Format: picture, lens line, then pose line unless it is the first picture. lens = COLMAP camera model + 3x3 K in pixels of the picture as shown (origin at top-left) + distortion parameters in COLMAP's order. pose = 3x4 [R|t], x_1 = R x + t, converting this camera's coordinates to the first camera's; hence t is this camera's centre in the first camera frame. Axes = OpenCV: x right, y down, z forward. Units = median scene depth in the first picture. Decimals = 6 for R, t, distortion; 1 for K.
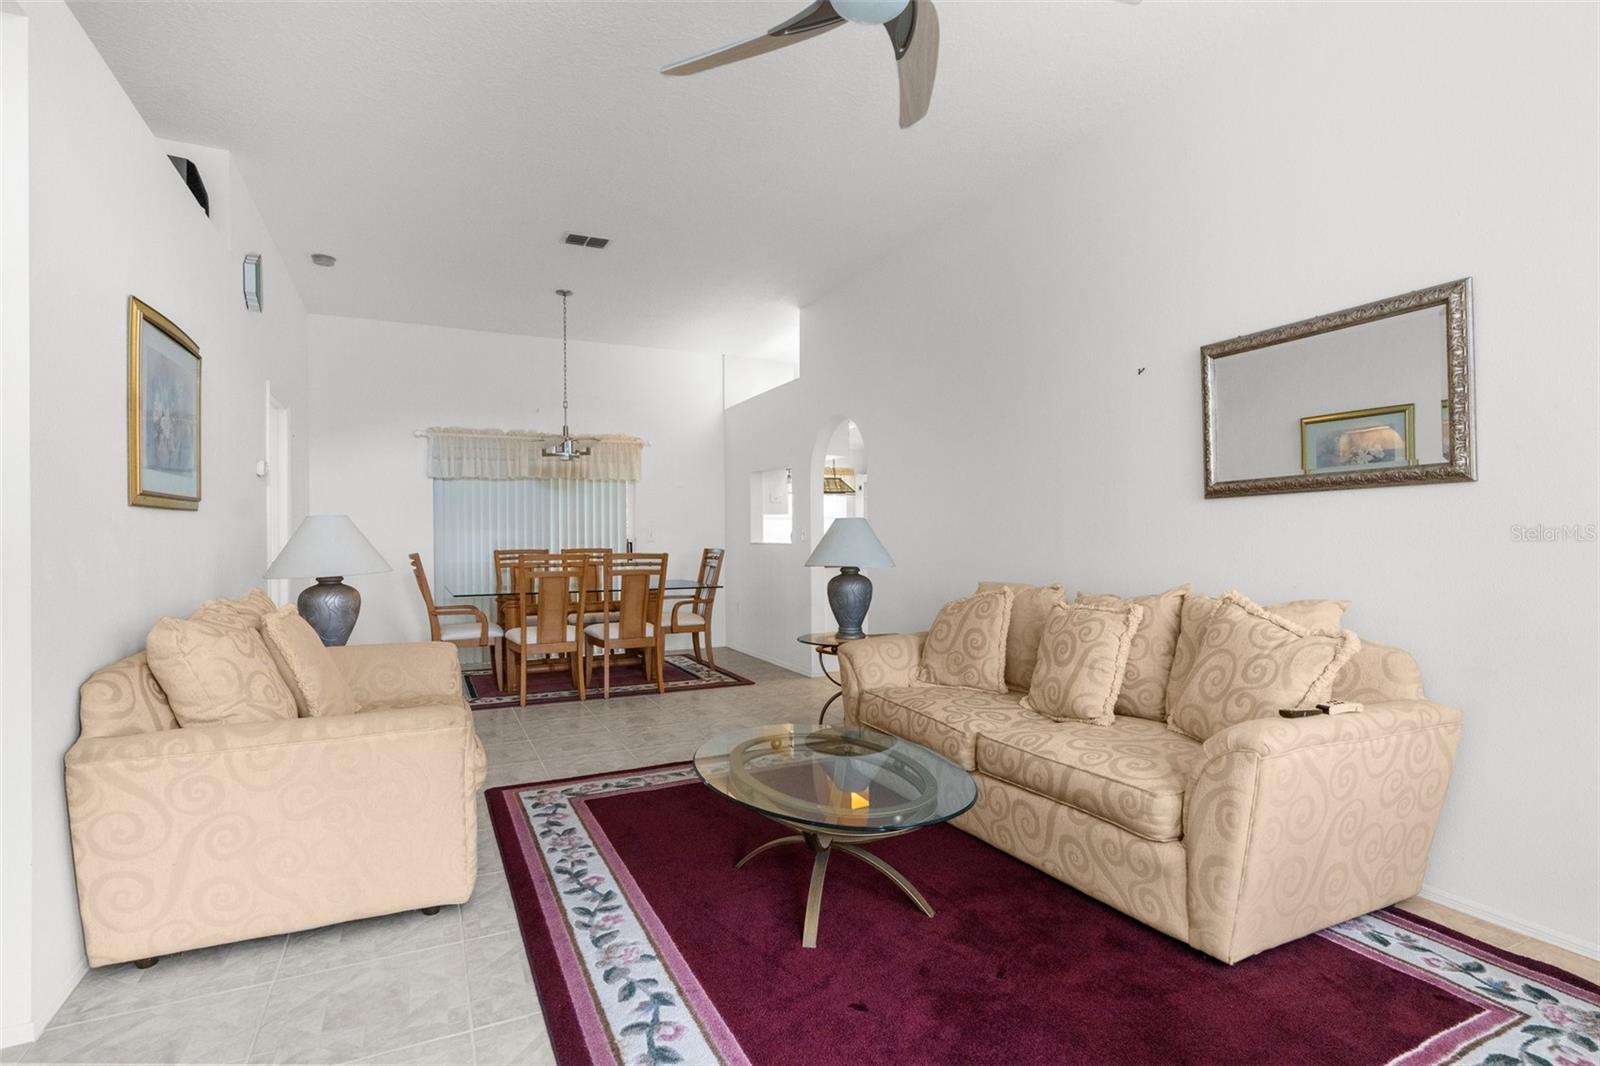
lens RADIAL K [[792.8, 0, 810.1], [0, 792.8, 527.0], [0, 0, 1]] dist [-0.020964, 0.006785]
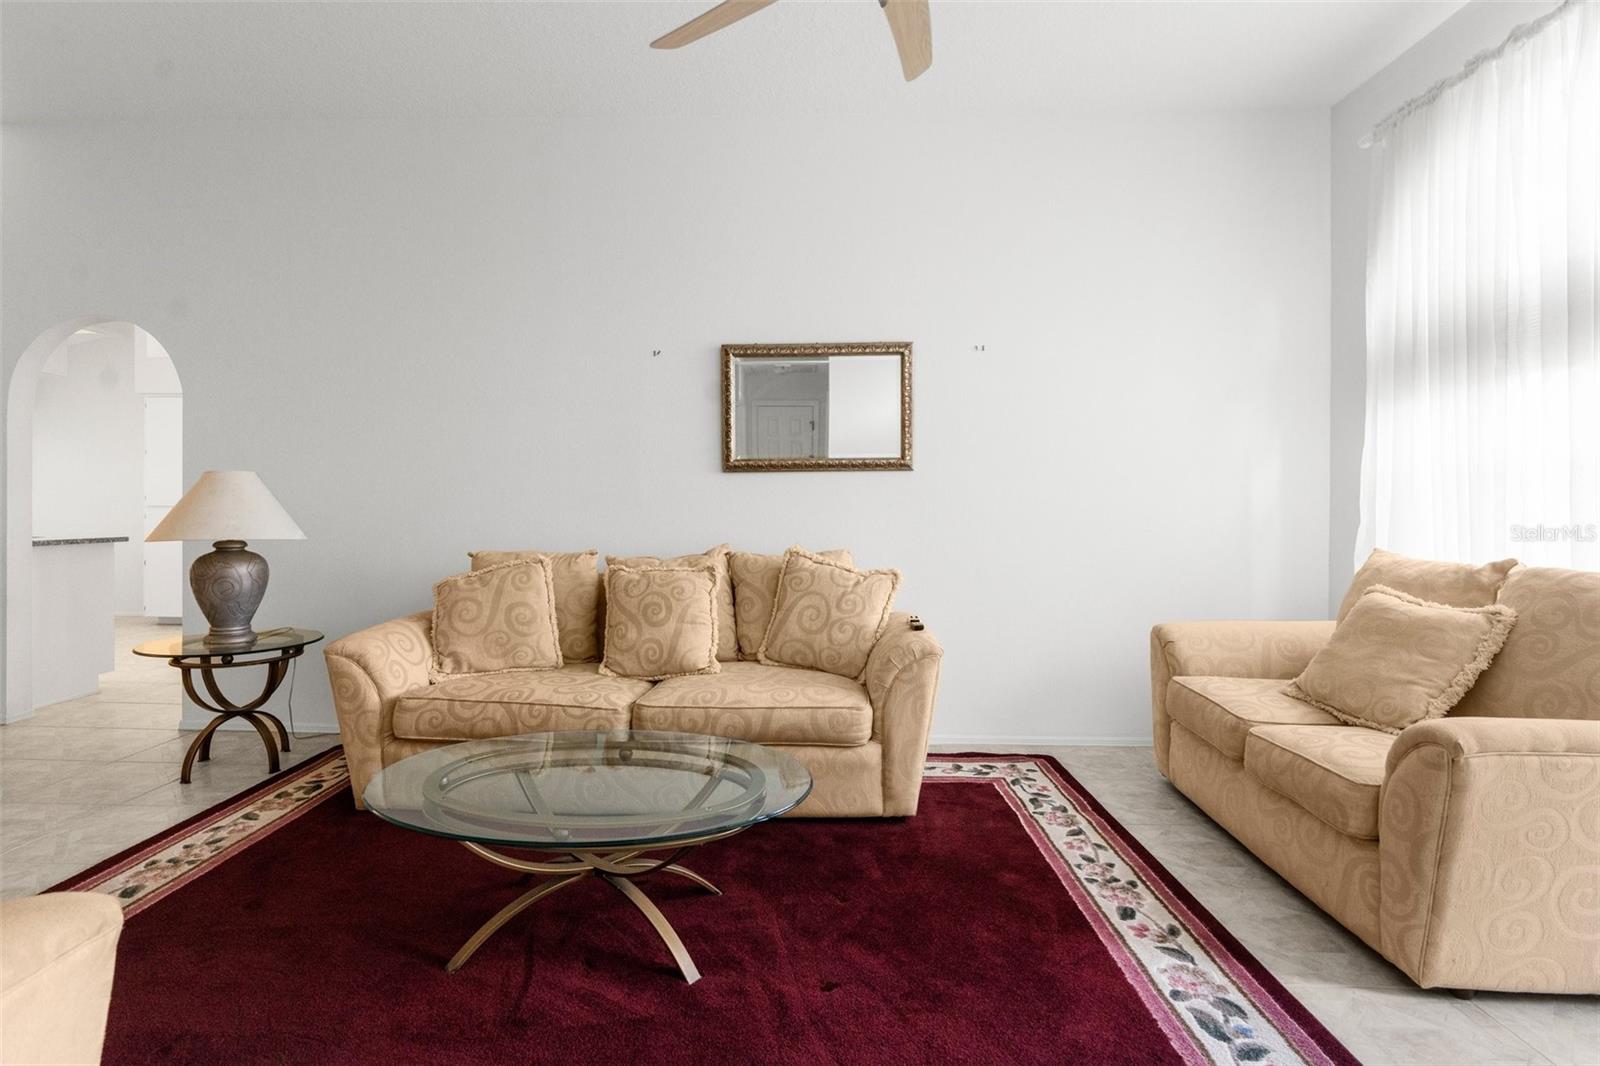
lens RADIAL K [[748.0, 0, 794.7], [0, 748.0, 507.9], [0, 0, 1]] dist [-0.017515, 0.005879]
pose [[0.463602, 0.009065, 0.885997, -0.548688], [-0.020377, 0.999792, 0.000433, 0.019036], [-0.885809, -0.018255, 0.463691, 0.453078]]
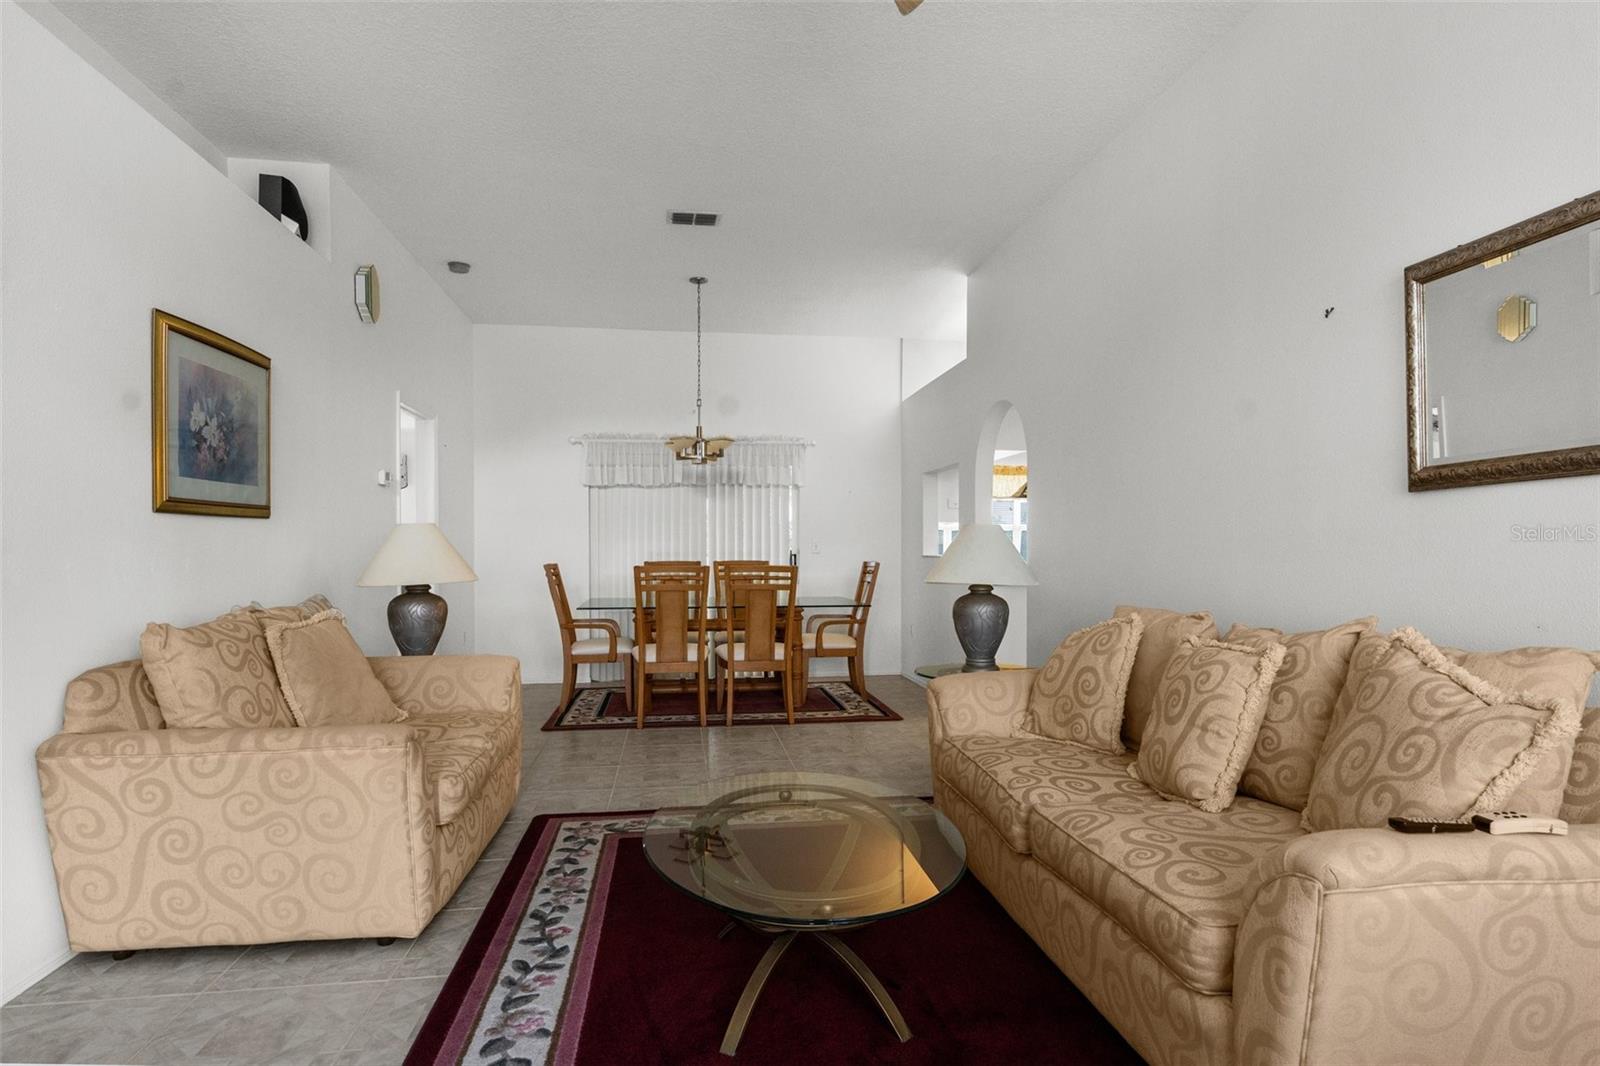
lens RADIAL K [[884.7, 0, 806.2], [0, 884.7, 546.5], [0, 0, 1]] dist [-0.011462, 0.005520]
pose [[0.951489, 0.003898, -0.307660, 0.289778], [-0.001311, 0.999962, 0.008616, 0.006381], [0.307681, -0.007795, 0.951457, 0.143440]]
